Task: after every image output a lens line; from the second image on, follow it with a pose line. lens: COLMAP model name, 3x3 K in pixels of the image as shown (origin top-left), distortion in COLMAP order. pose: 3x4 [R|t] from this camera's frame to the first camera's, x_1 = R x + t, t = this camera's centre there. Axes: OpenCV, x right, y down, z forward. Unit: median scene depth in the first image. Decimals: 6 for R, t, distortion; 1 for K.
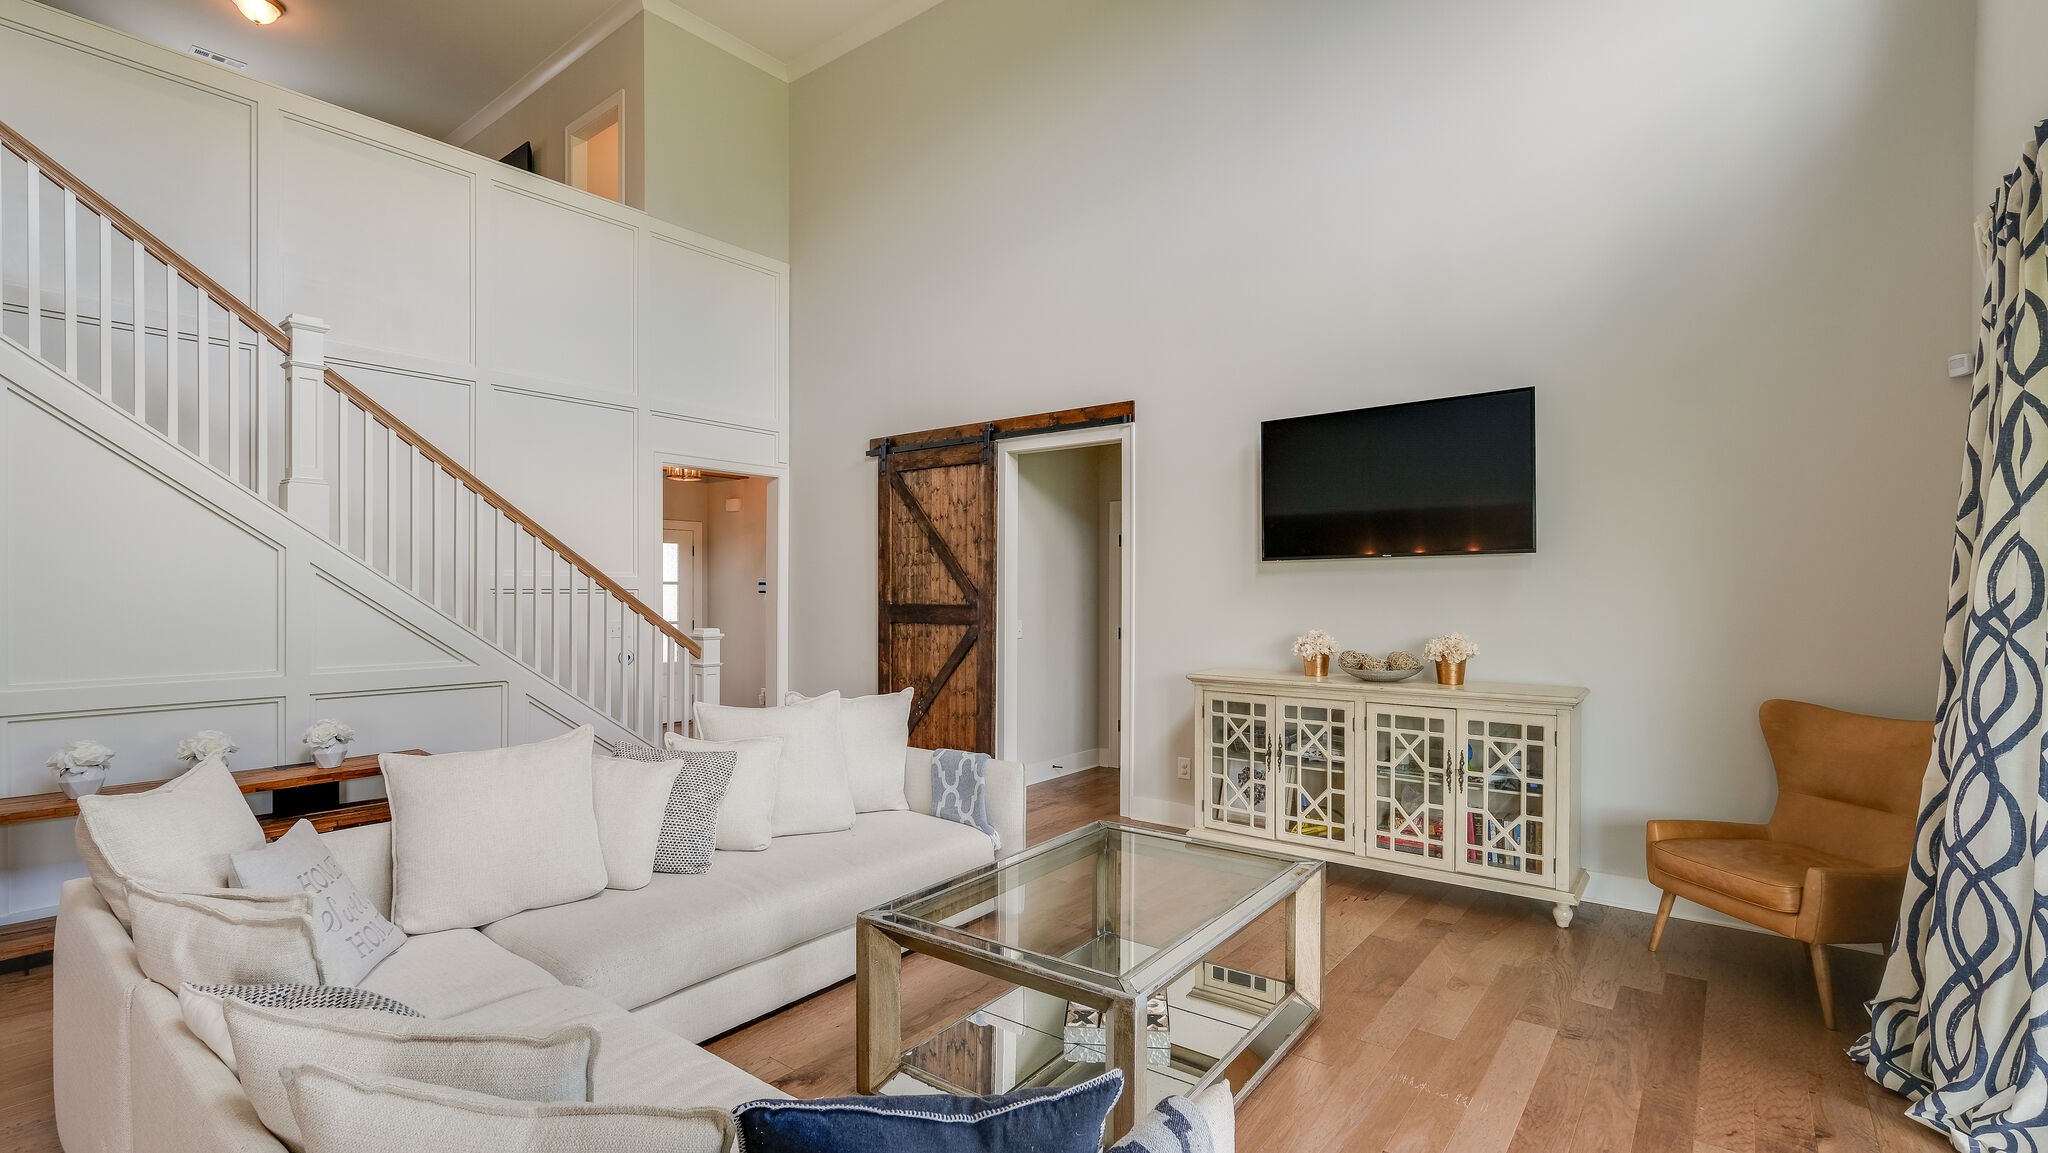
lens RADIAL K [[948.0, 0, 1022.0], [0, 948.0, 572.1], [0, 0, 1]] dist [-0.001514, -0.000333]
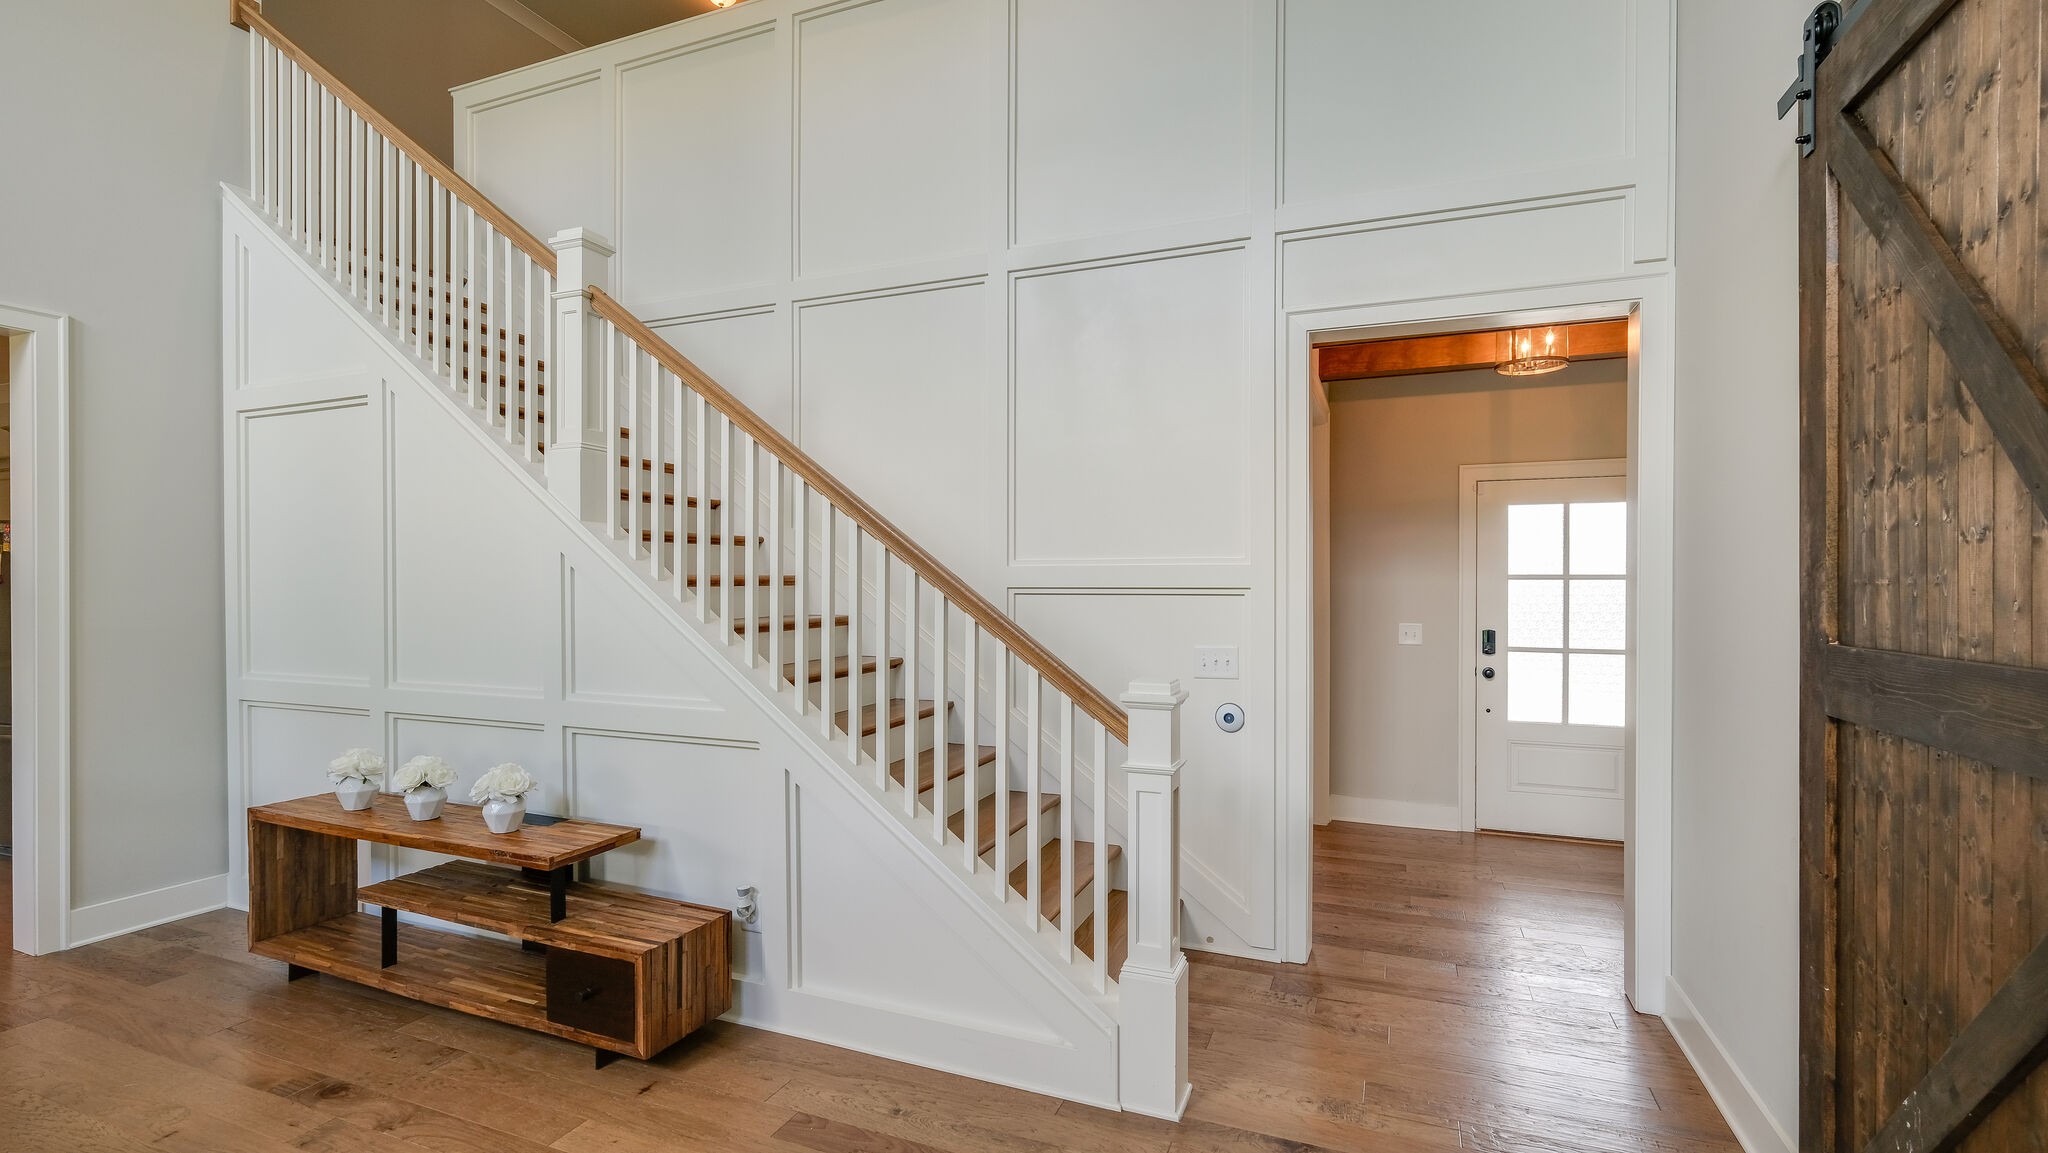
lens RADIAL K [[948.0, 0, 1022.0], [0, 948.0, 572.1], [0, 0, 1]] dist [-0.001514, -0.000333]
pose [[0.262333, -0.021922, -0.964728, 0.047822], [0.013703, 0.999726, -0.018991, 0.016597], [0.964880, -0.008237, 0.262561, 0.744394]]
